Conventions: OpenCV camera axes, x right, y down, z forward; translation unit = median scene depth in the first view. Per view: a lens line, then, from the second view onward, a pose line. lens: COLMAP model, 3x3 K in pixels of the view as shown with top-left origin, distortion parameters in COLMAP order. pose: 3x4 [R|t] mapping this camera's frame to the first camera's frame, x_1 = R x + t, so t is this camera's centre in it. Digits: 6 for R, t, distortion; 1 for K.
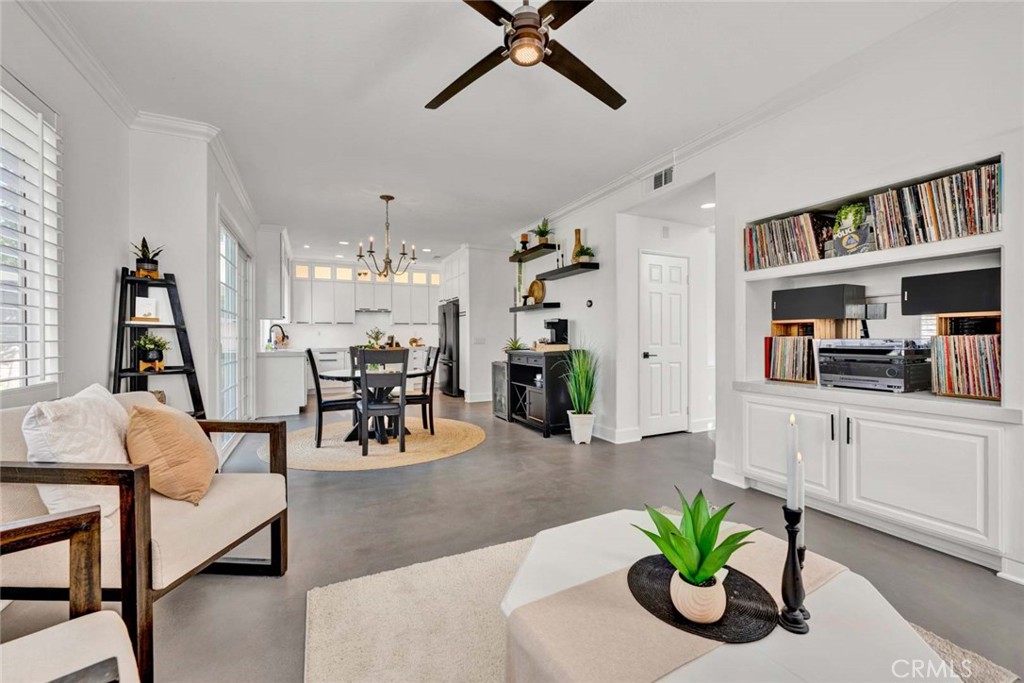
lens RADIAL K [[423.5, 0, 527.7], [0, 423.5, 337.0], [0, 0, 1]] dist [-0.000297, -0.000897]
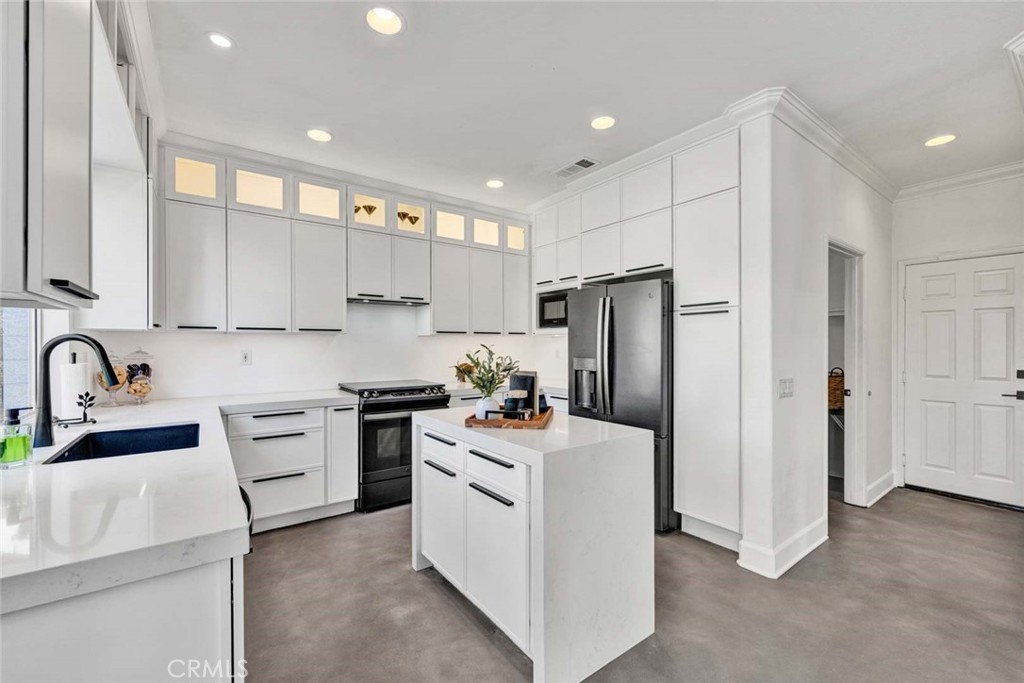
lens RADIAL K [[423.5, 0, 518.6], [0, 423.5, 347.1], [0, 0, 1]] dist [-0.000297, -0.000897]
pose [[0.984461, 0.006365, 0.175489, -0.489374], [-0.006712, 0.999977, 0.001383, -0.028541], [-0.175476, -0.002540, 0.984480, 0.898318]]
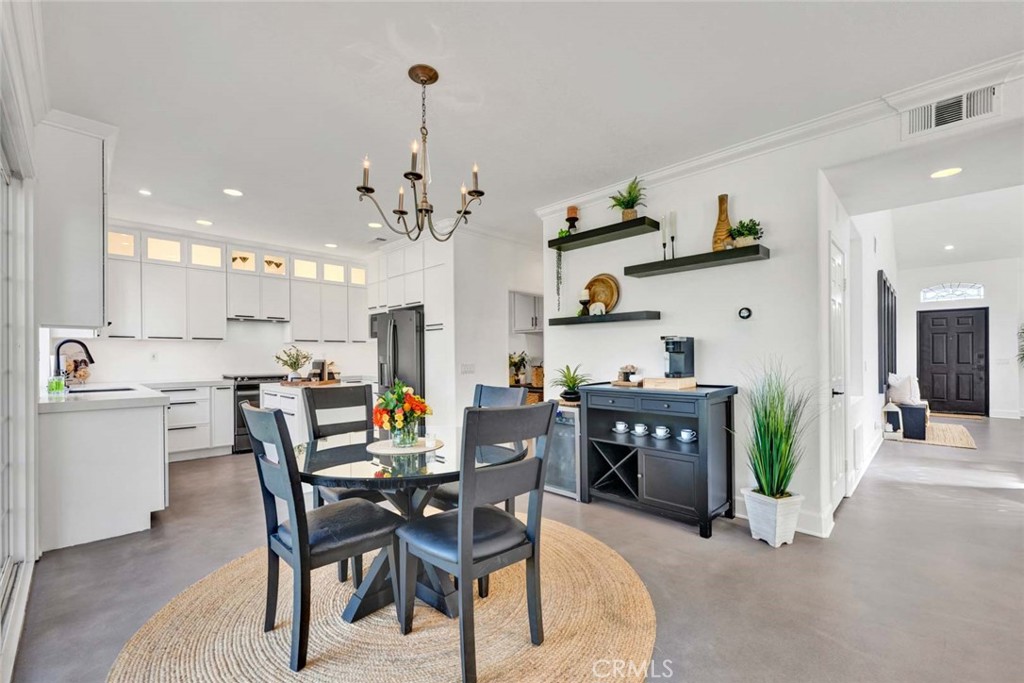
lens RADIAL K [[423.5, 0, 517.5], [0, 423.5, 357.1], [0, 0, 1]] dist [-0.000297, -0.000897]
pose [[0.941636, 0.001092, 0.336630, -0.337438], [-0.001055, 0.999999, -0.000293, -0.010632], [-0.336630, -0.000079, 0.941637, 0.447968]]
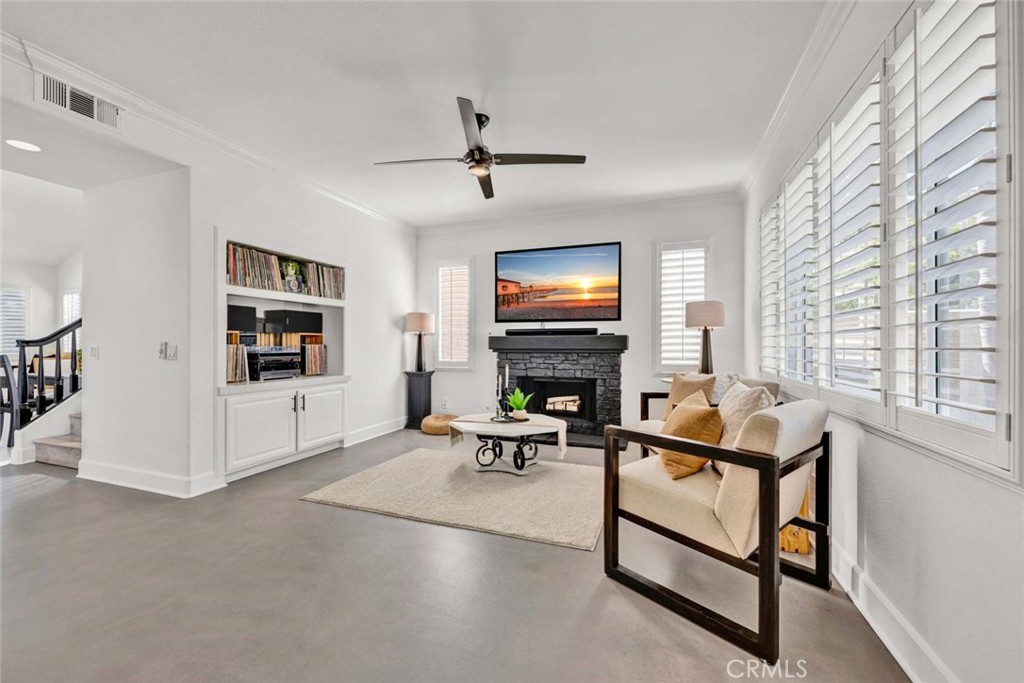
lens RADIAL K [[423.5, 0, 508.3], [0, 423.5, 342.7], [0, 0, 1]] dist [-0.000297, -0.000897]
pose [[-0.688540, 0.010753, 0.725119, -0.422868], [0.007466, 0.999942, -0.007739, 0.004302], [-0.725160, 0.000085, -0.688580, 0.679629]]
